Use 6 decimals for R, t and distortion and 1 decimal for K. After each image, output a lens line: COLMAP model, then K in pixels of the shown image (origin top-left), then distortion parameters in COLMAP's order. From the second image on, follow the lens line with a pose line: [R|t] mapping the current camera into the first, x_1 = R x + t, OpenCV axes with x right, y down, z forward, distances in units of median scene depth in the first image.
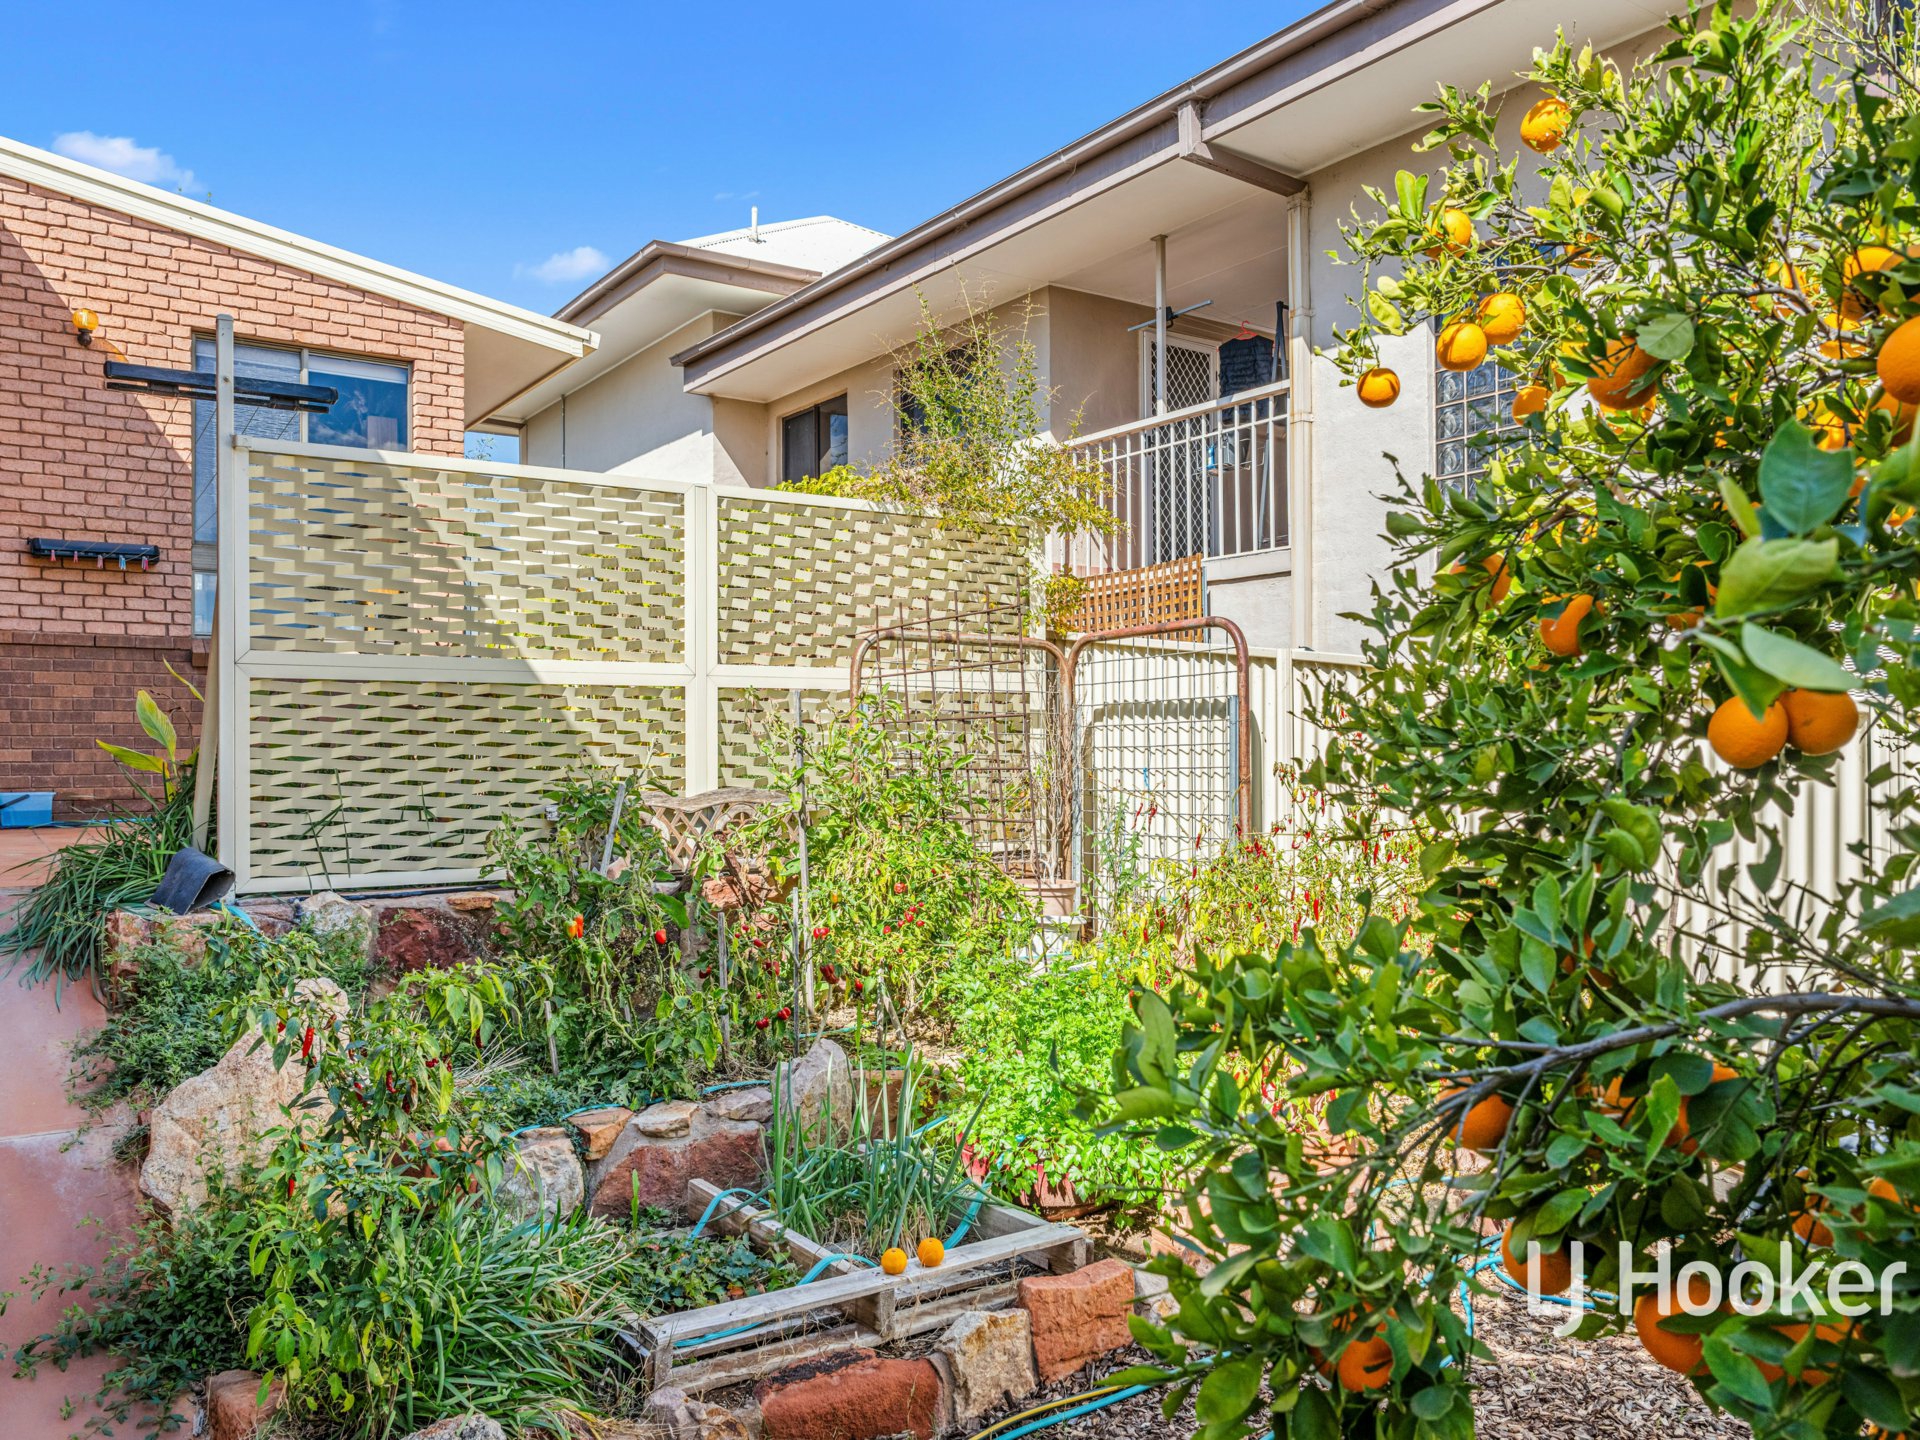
lens RADIAL K [[1438.9, 0, 965.2], [0, 1438.9, 731.1], [0, 0, 1]] dist [0.011474, -0.003587]
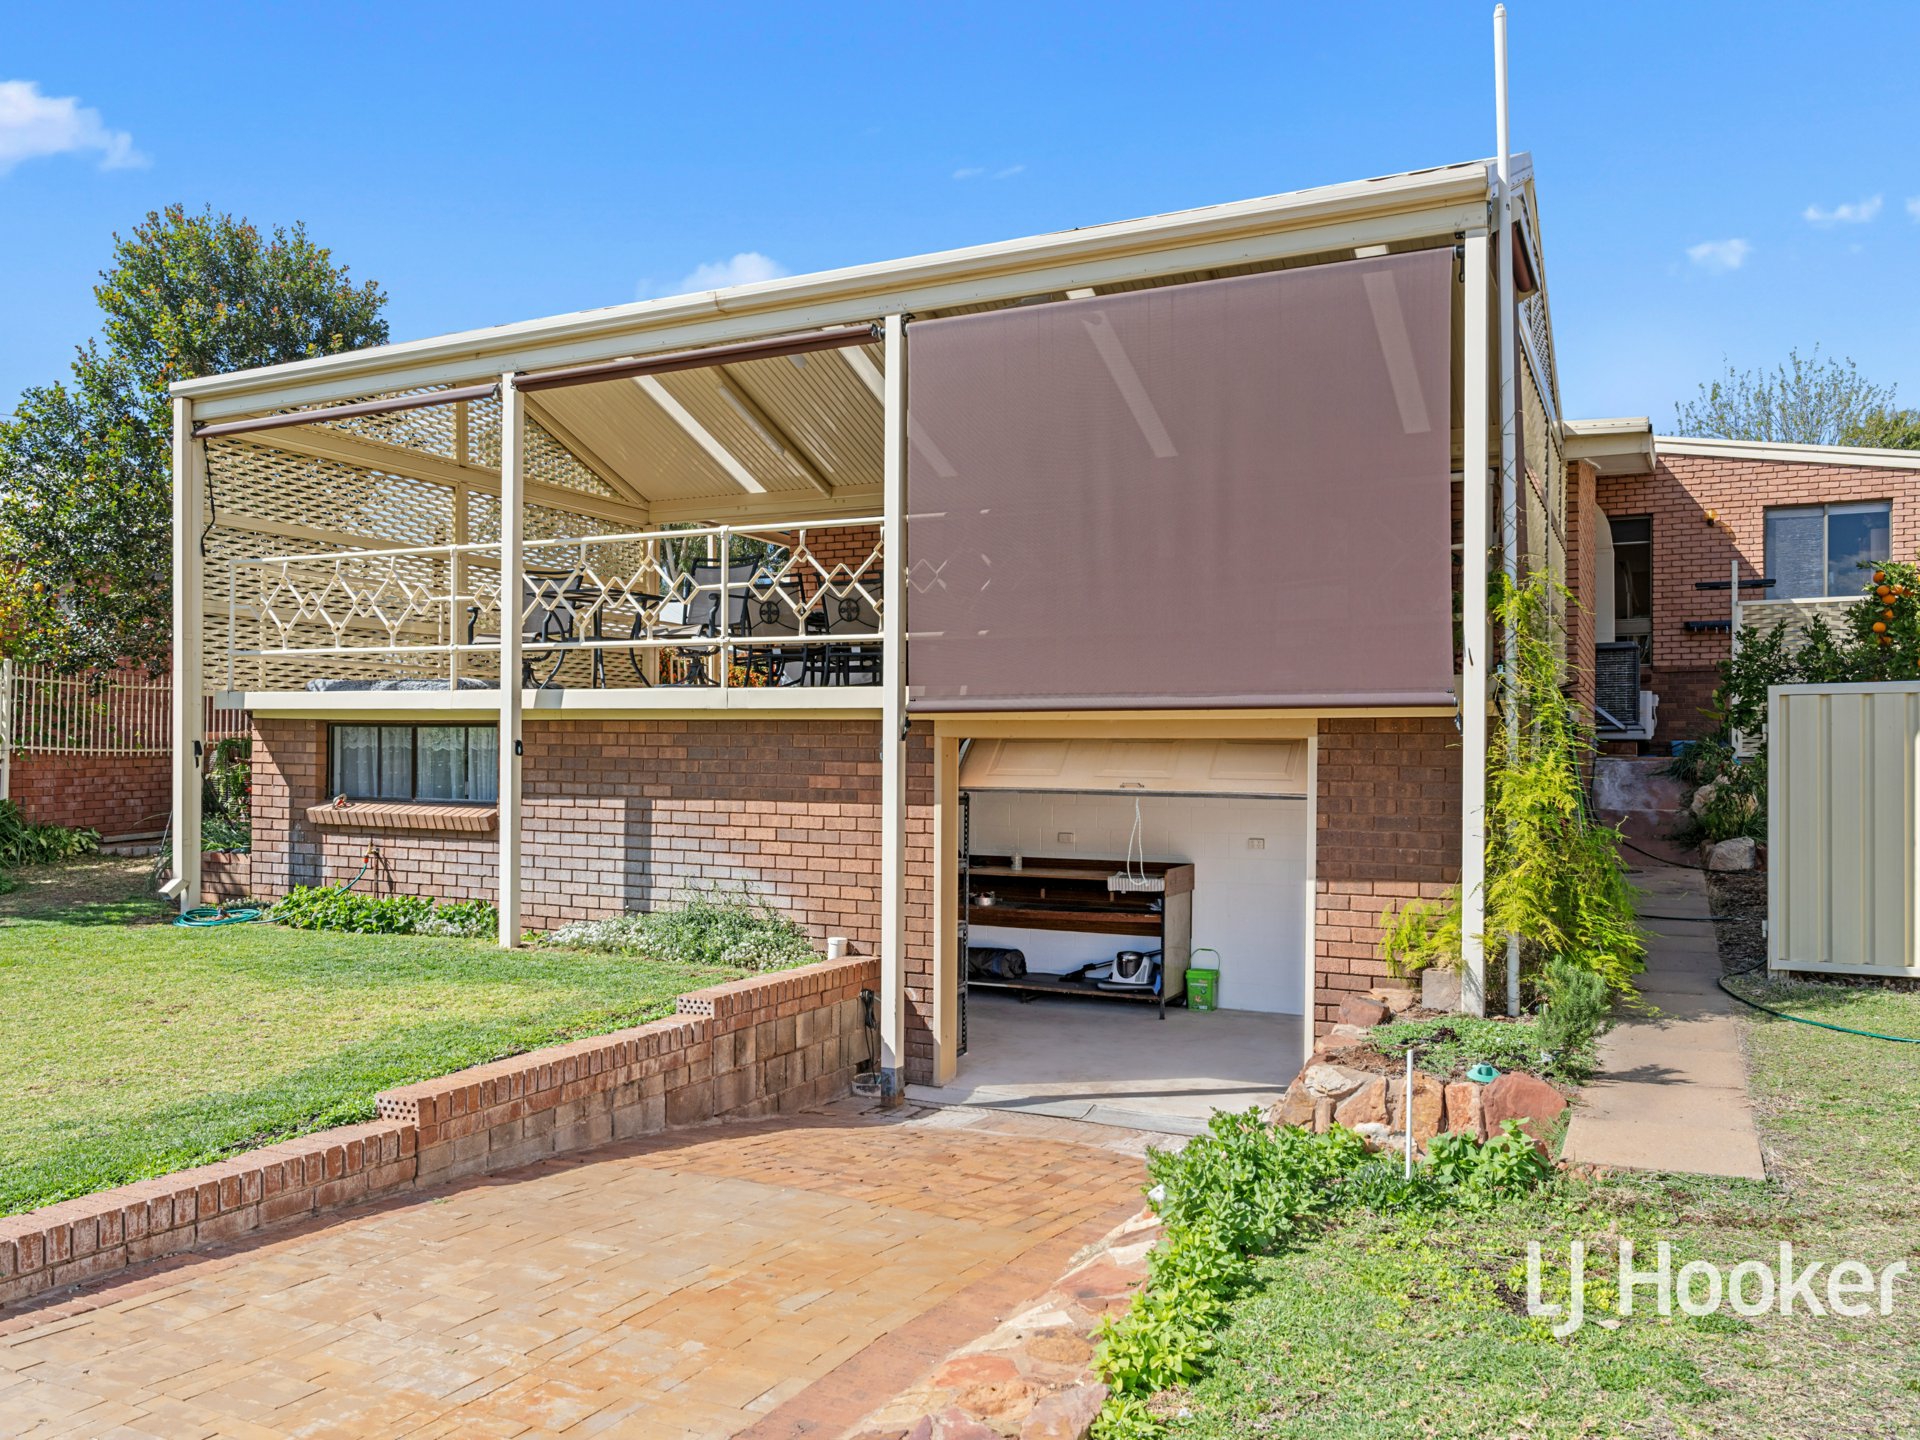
lens RADIAL K [[1438.9, 0, 963.6], [0, 1438.9, 730.5], [0, 0, 1]] dist [0.011474, -0.003587]
pose [[0.486555, -0.006292, -0.873627, 0.672408], [-0.000040, 0.999974, -0.007224, 0.040960], [0.873650, 0.003550, 0.486542, -0.937080]]
